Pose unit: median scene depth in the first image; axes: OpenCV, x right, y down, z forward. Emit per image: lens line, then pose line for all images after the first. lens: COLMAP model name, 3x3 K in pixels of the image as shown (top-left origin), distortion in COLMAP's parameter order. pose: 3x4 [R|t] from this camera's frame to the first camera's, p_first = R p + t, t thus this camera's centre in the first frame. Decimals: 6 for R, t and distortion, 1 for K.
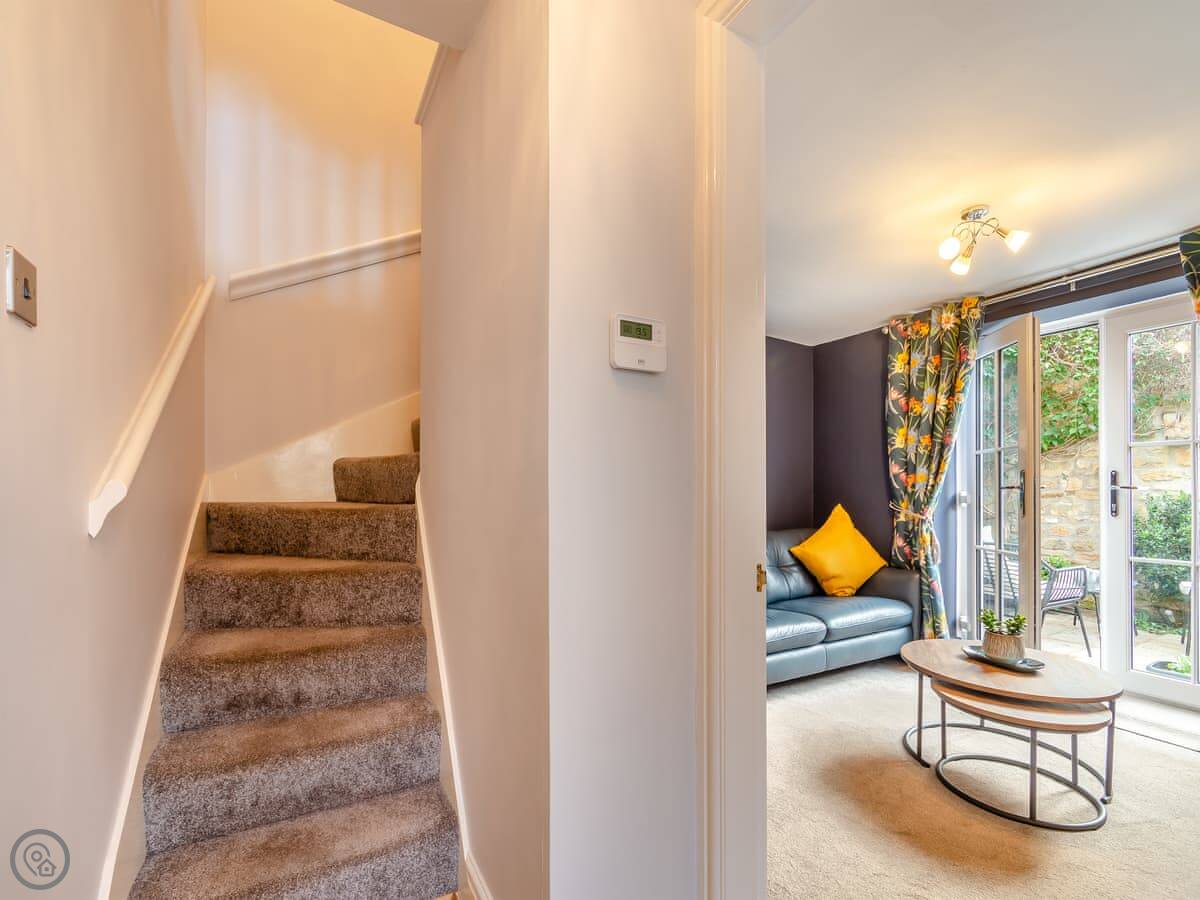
lens RADIAL K [[521.3, 0, 577.2], [0, 521.3, 481.2], [0, 0, 1]] dist [-0.000440, -0.000037]
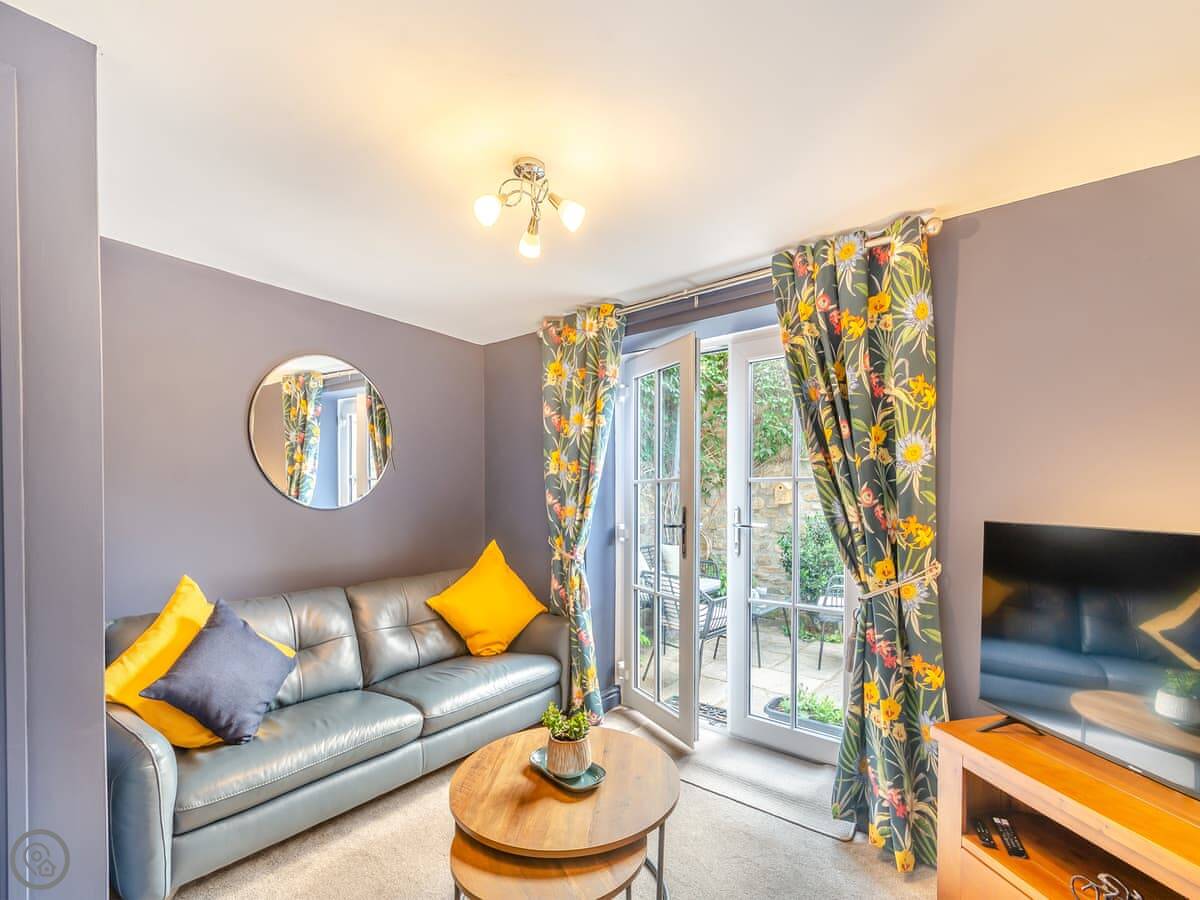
lens RADIAL K [[540.2, 0, 601.3], [0, 540.2, 491.7], [0, 0, 1]] dist [-0.000687, -0.000325]
pose [[0.920308, 0.002272, 0.391188, 0.361661], [-0.008817, 0.999850, 0.014934, -0.051851], [-0.391095, -0.017193, 0.920190, 0.169796]]
